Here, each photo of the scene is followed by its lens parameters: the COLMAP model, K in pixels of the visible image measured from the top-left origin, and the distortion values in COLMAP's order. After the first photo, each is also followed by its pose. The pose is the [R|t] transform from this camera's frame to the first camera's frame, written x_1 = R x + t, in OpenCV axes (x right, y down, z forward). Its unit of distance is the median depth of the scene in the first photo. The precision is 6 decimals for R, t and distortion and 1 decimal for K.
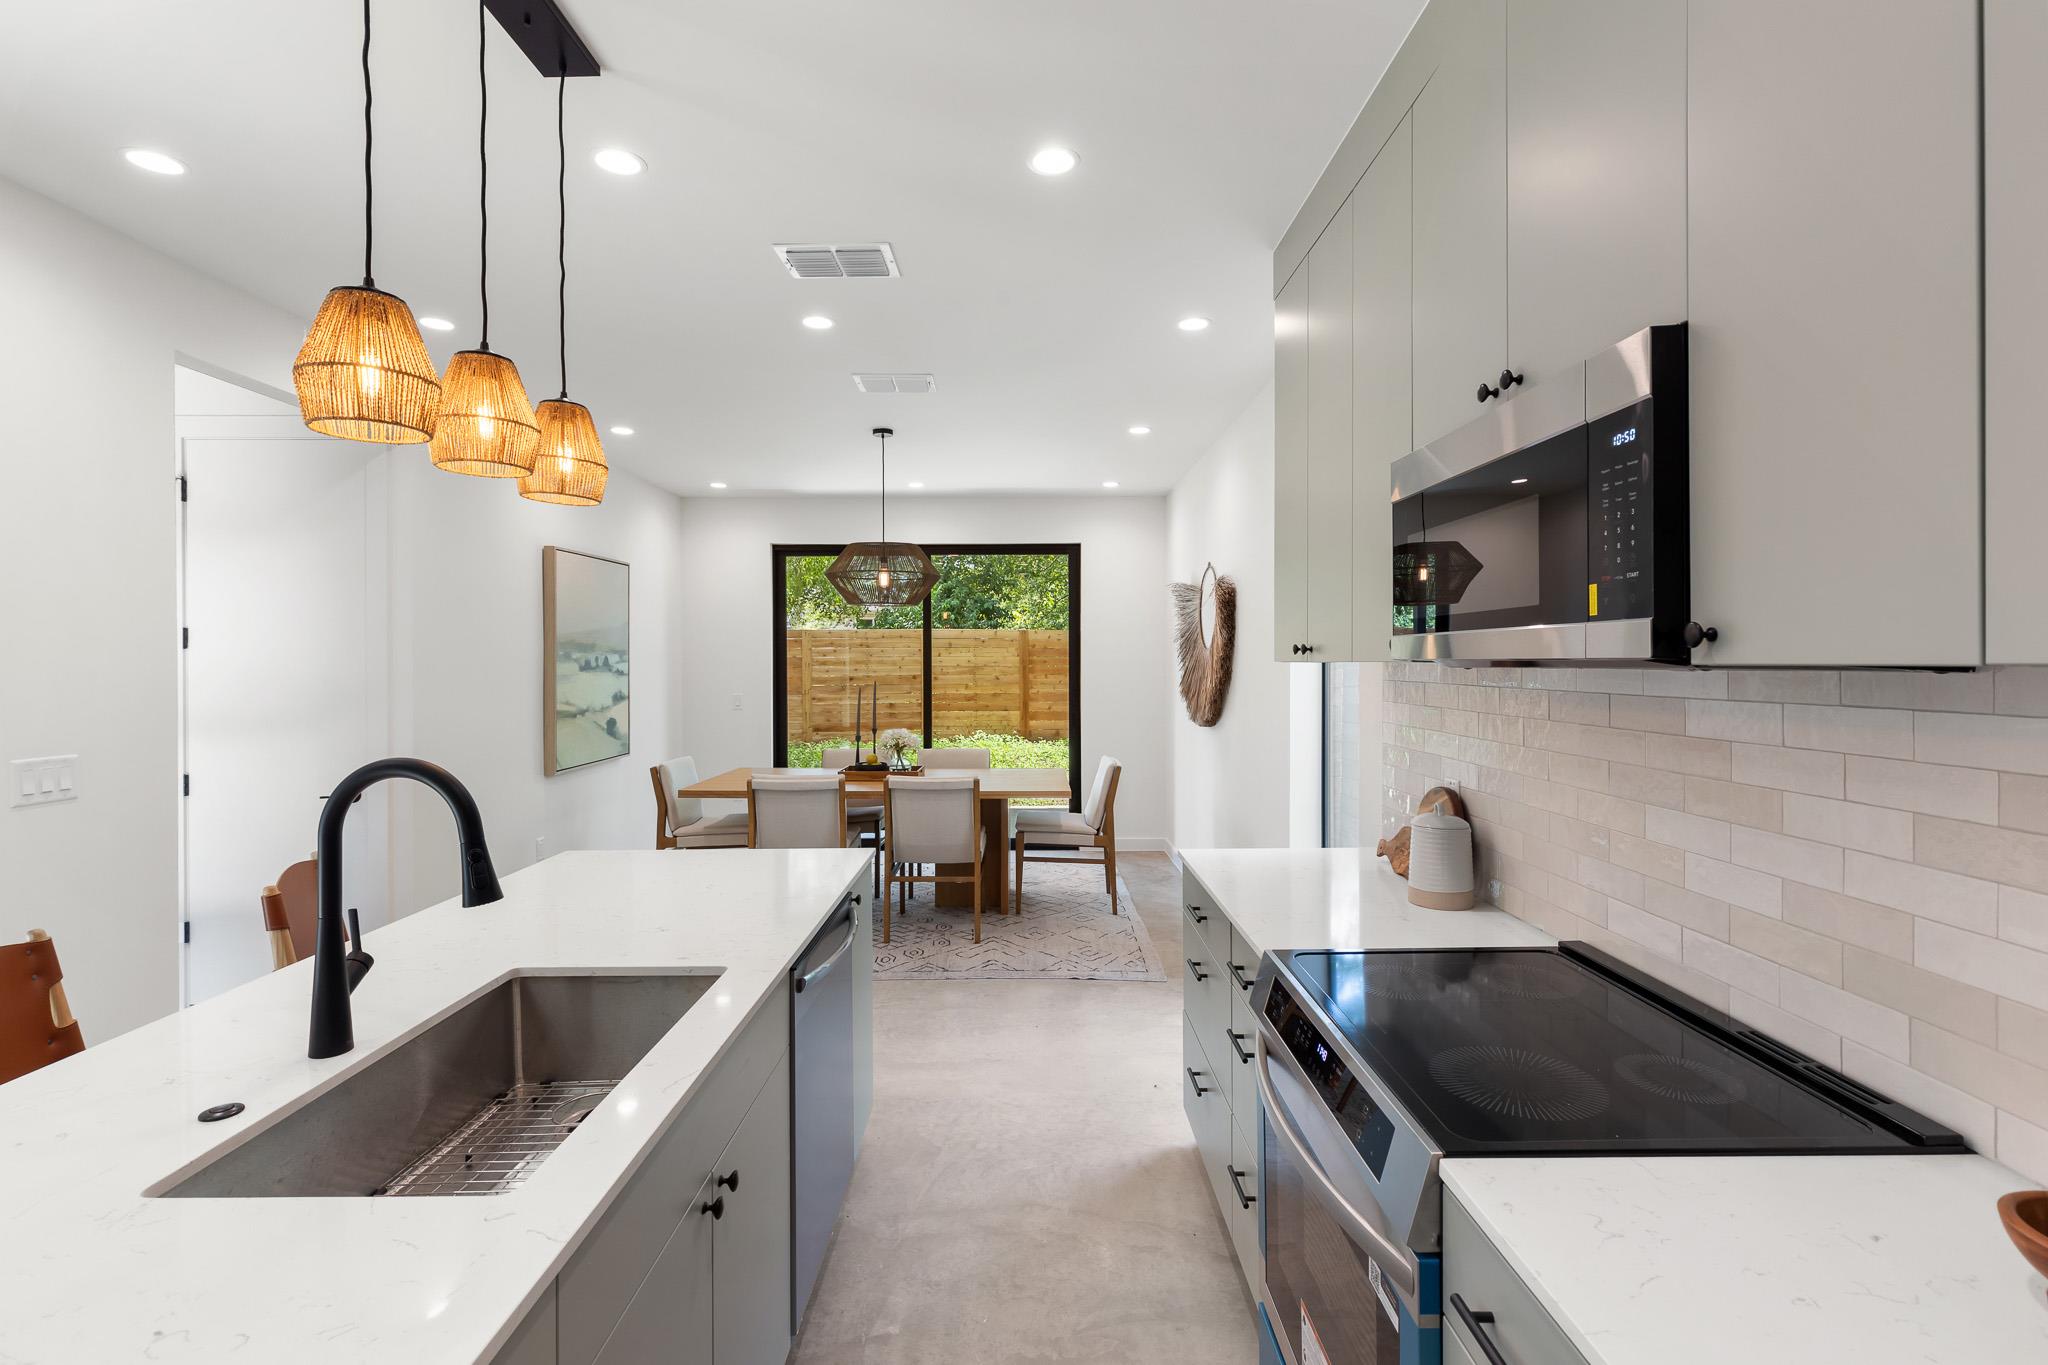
lens RADIAL K [[920.5, 0, 1023.7], [0, 920.5, 658.2], [0, 0, 1]] dist [0.000278, -0.002549]
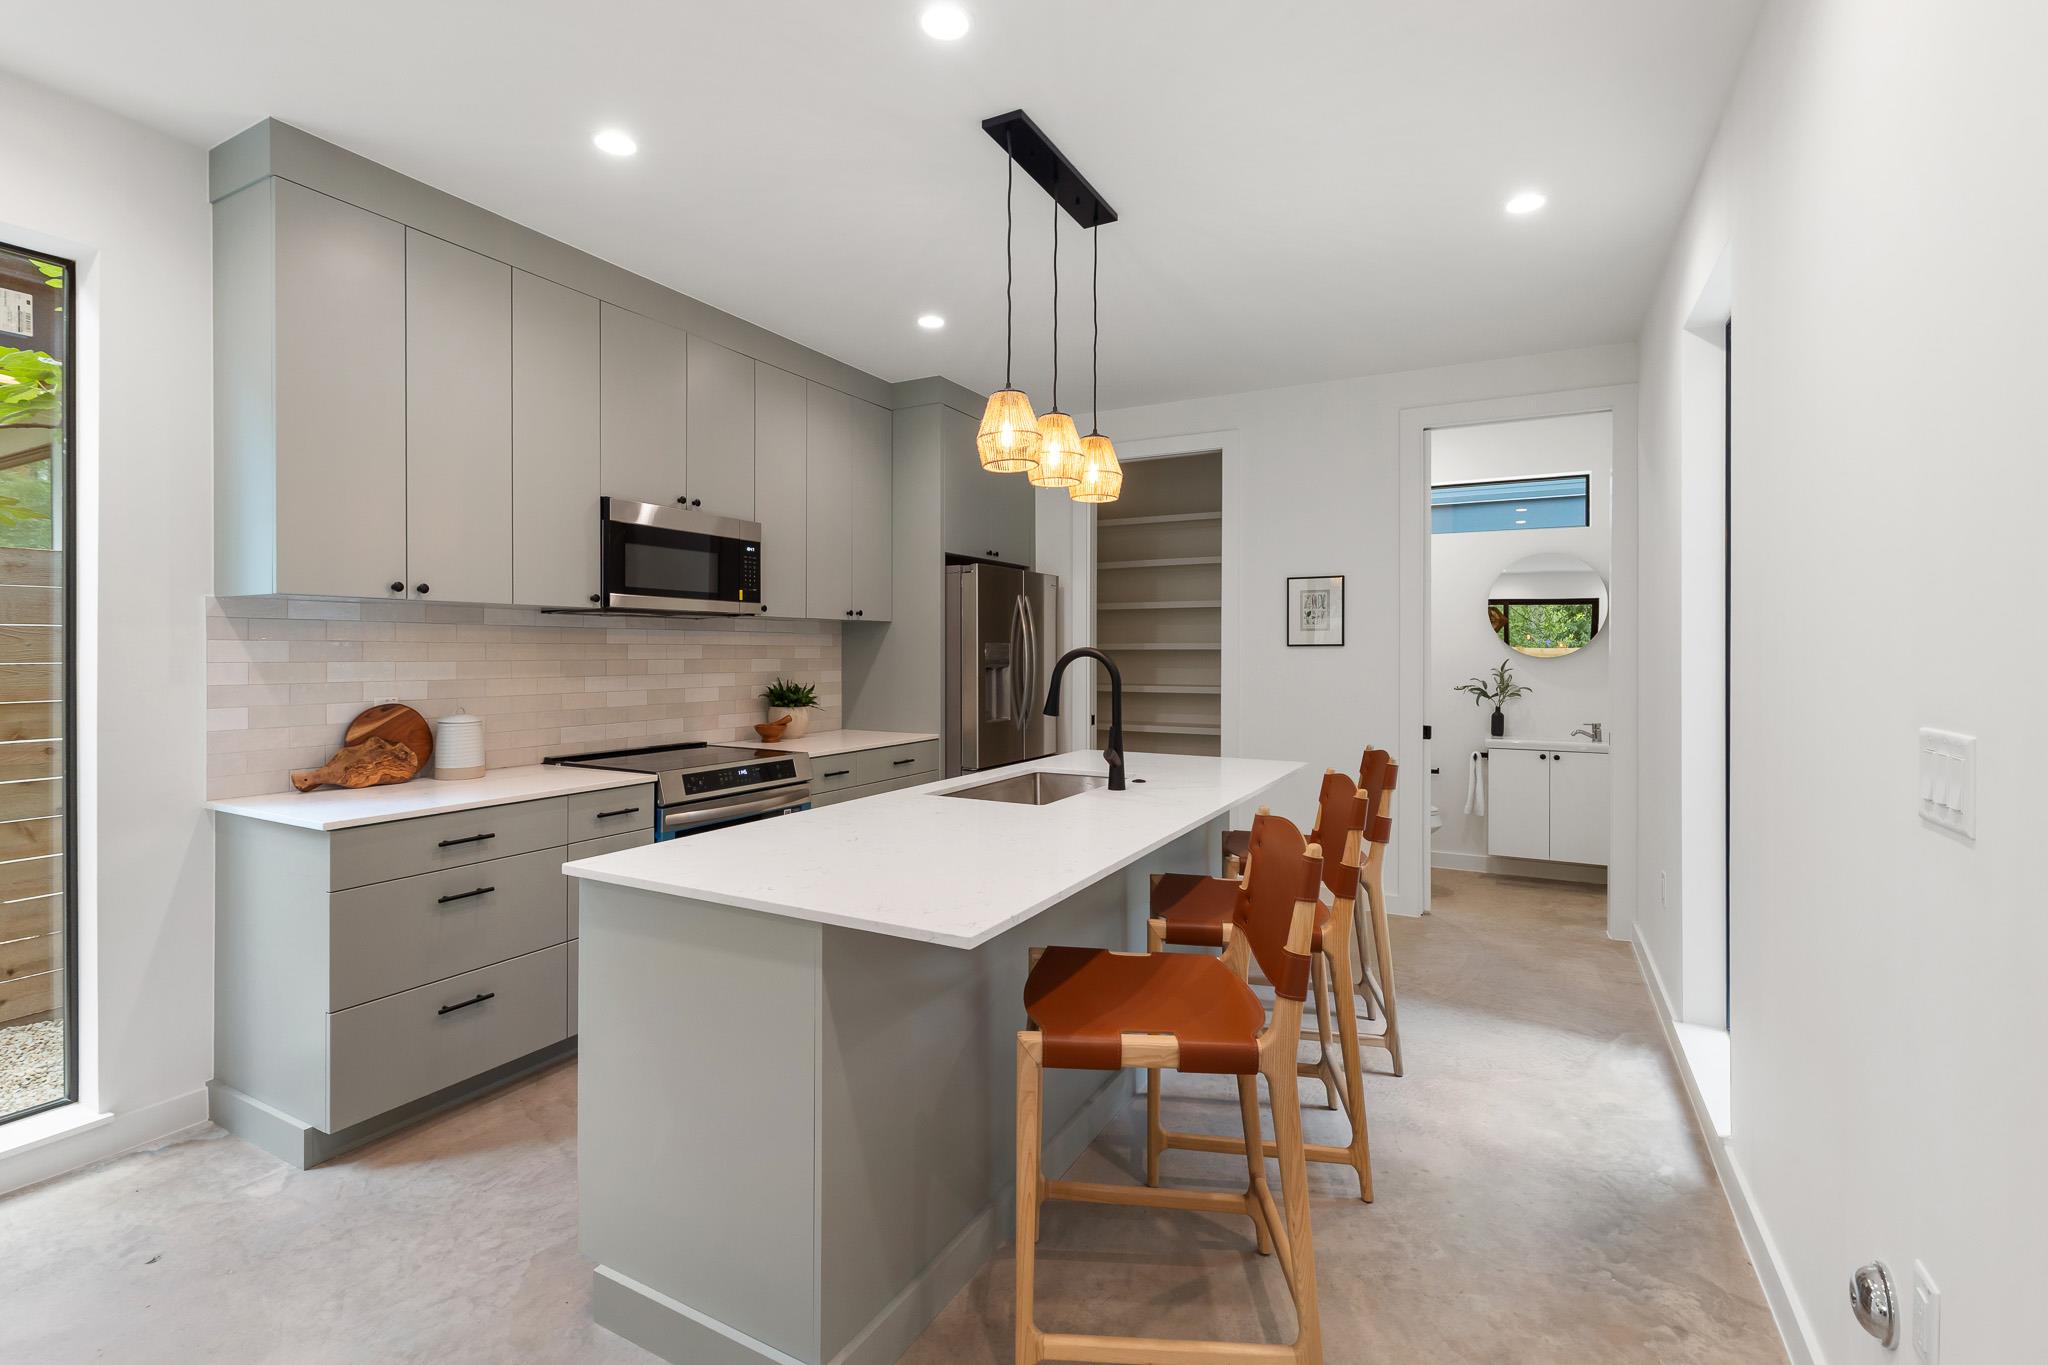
lens RADIAL K [[920.5, 0, 1016.2], [0, 920.5, 662.0], [0, 0, 1]] dist [0.000278, -0.002549]
pose [[-0.876905, -0.008311, 0.480592, -0.443262], [-0.003820, 0.999939, 0.010321, 0.033141], [-0.480648, 0.007215, -0.876884, 0.838706]]
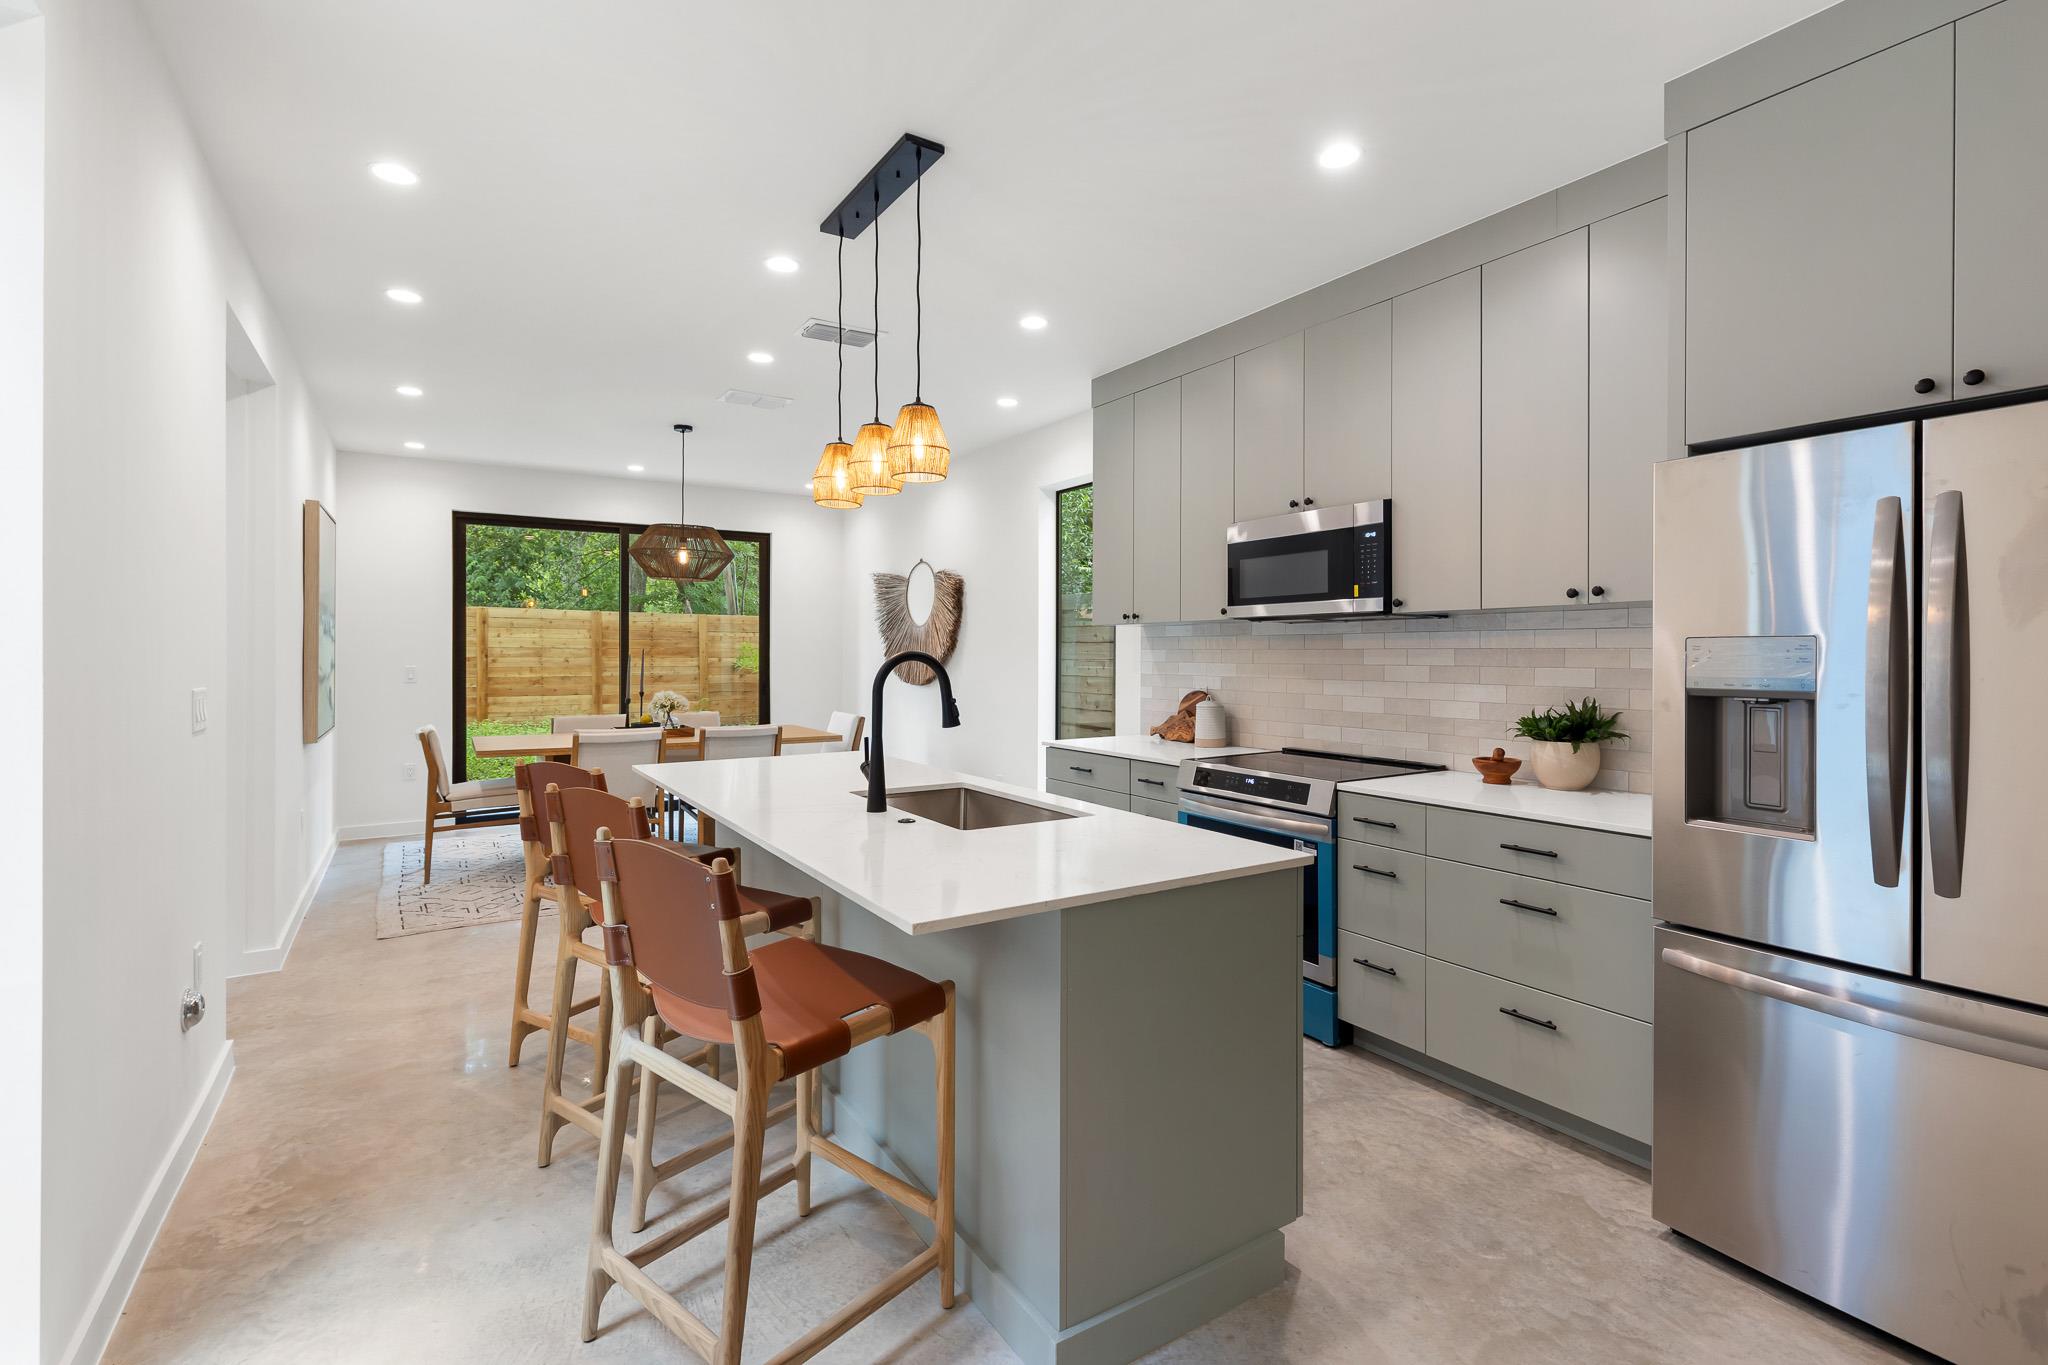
lens RADIAL K [[920.5, 0, 1025.6], [0, 920.5, 658.9], [0, 0, 1]] dist [0.000278, -0.002549]
pose [[0.841932, -0.000624, 0.539583, -0.426495], [-0.004080, 0.999963, 0.007522, 0.030909], [-0.539568, -0.008535, 0.841899, -0.197589]]
